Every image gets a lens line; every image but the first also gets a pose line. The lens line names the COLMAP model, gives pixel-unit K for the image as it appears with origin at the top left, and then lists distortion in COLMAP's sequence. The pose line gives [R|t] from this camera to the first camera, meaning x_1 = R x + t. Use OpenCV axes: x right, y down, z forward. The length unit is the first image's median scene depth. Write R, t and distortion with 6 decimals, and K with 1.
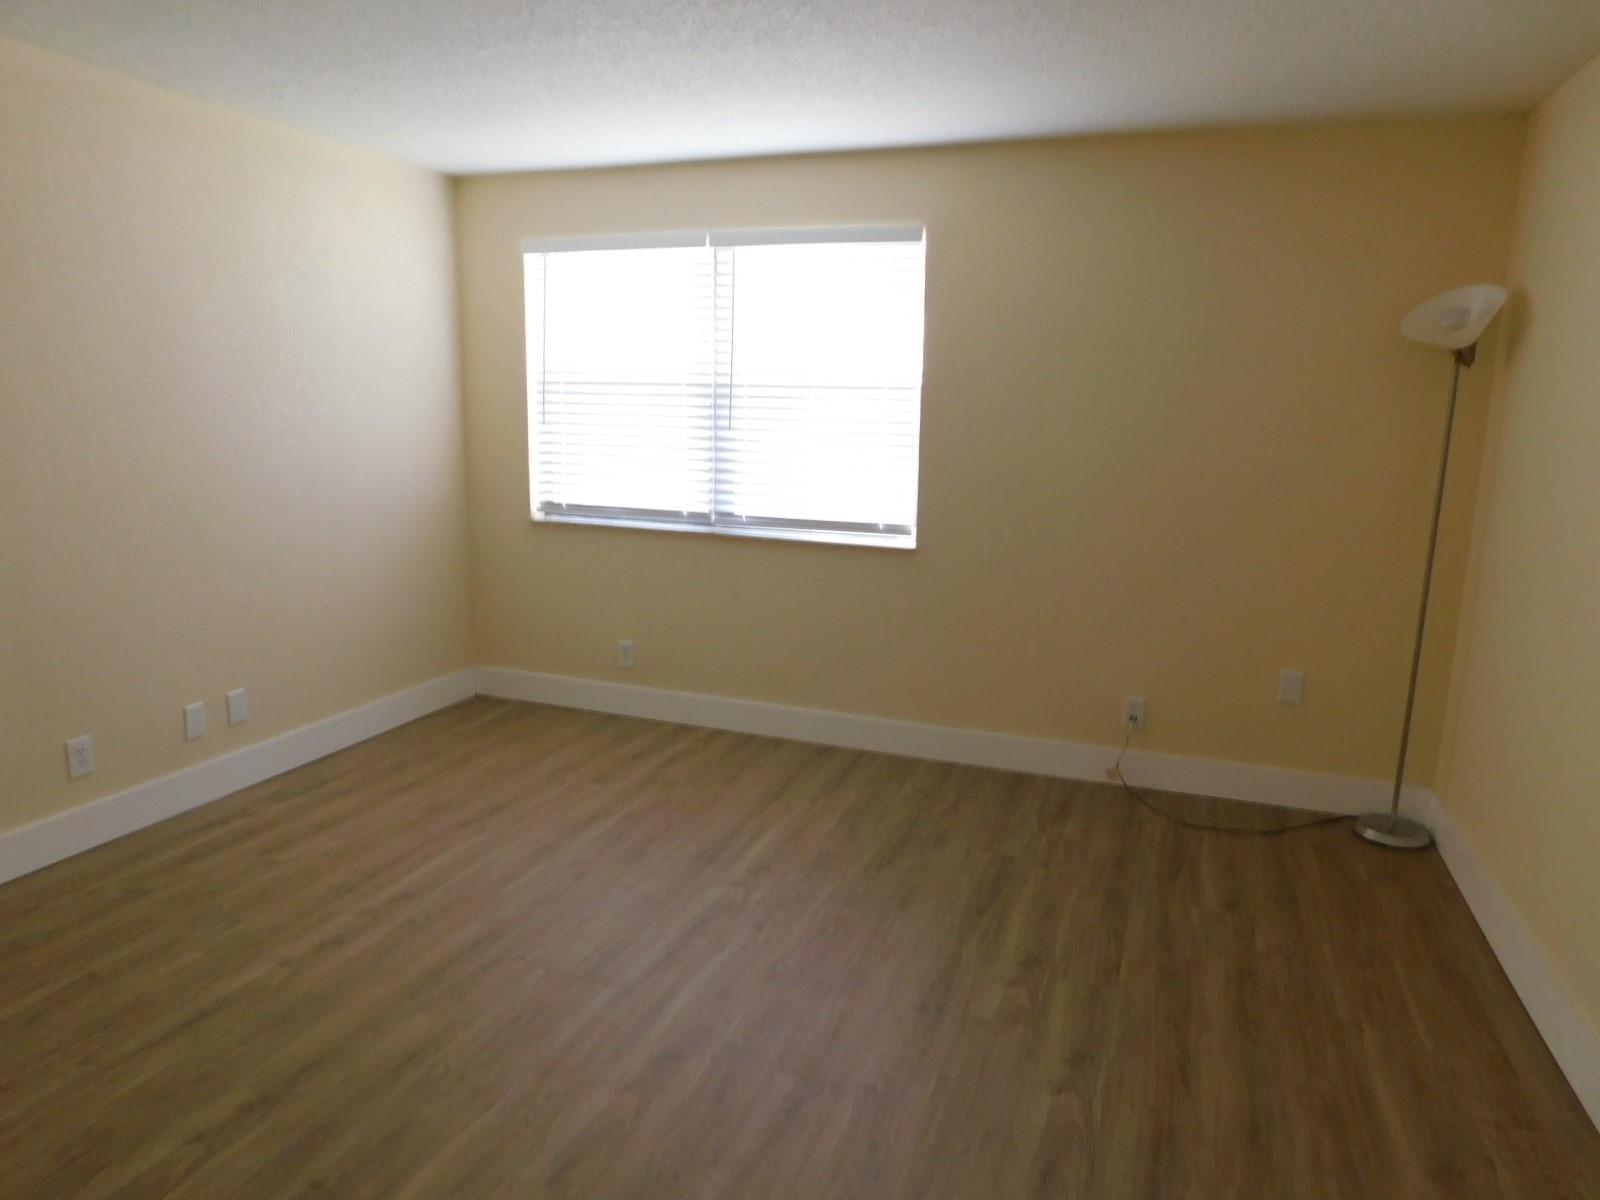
lens RADIAL K [[1060.1, 0, 831.5], [0, 1060.1, 605.5], [0, 0, 1]] dist [-0.023928, -0.000511]
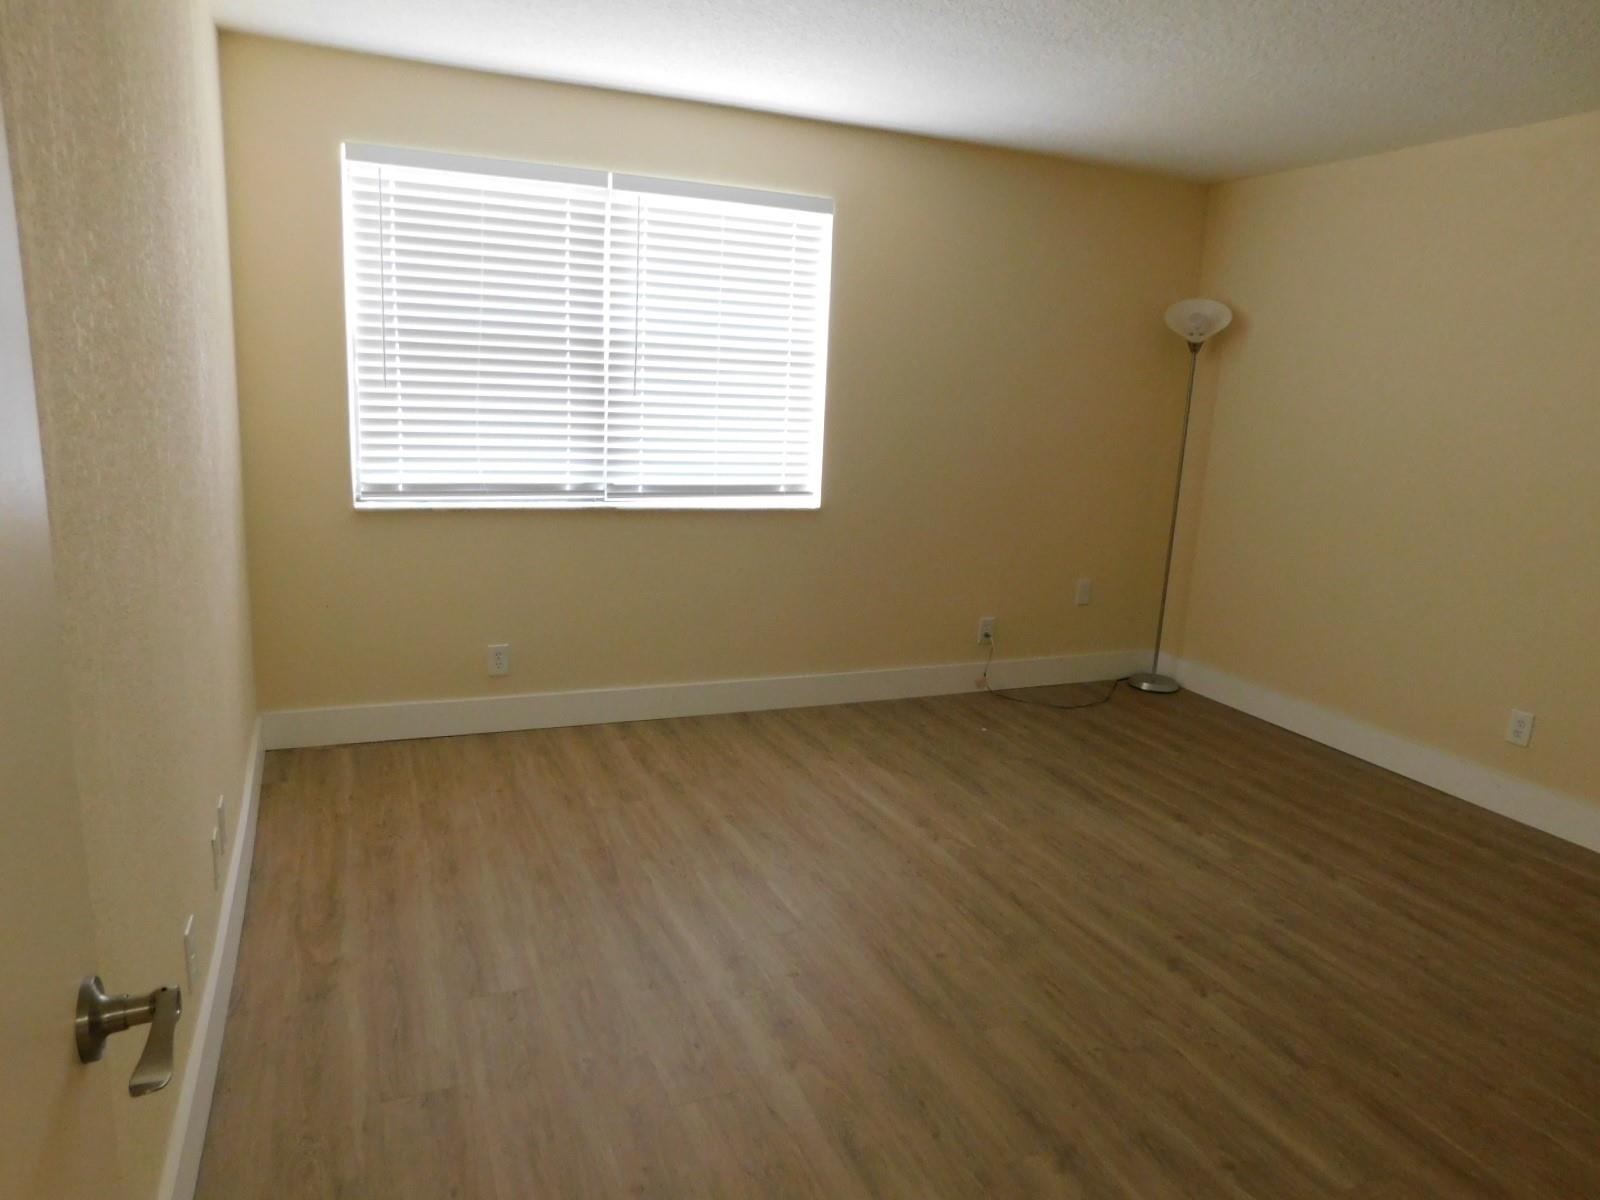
lens RADIAL K [[1053.1, 0, 798.1], [0, 1053.1, 598.3], [0, 0, 1]] dist [-0.072402, 0.057173]
pose [[0.719024, -0.131030, 0.682522, -0.698223], [0.093298, 0.991375, 0.092035, -0.066918], [-0.688695, -0.002498, 0.725047, 0.273526]]
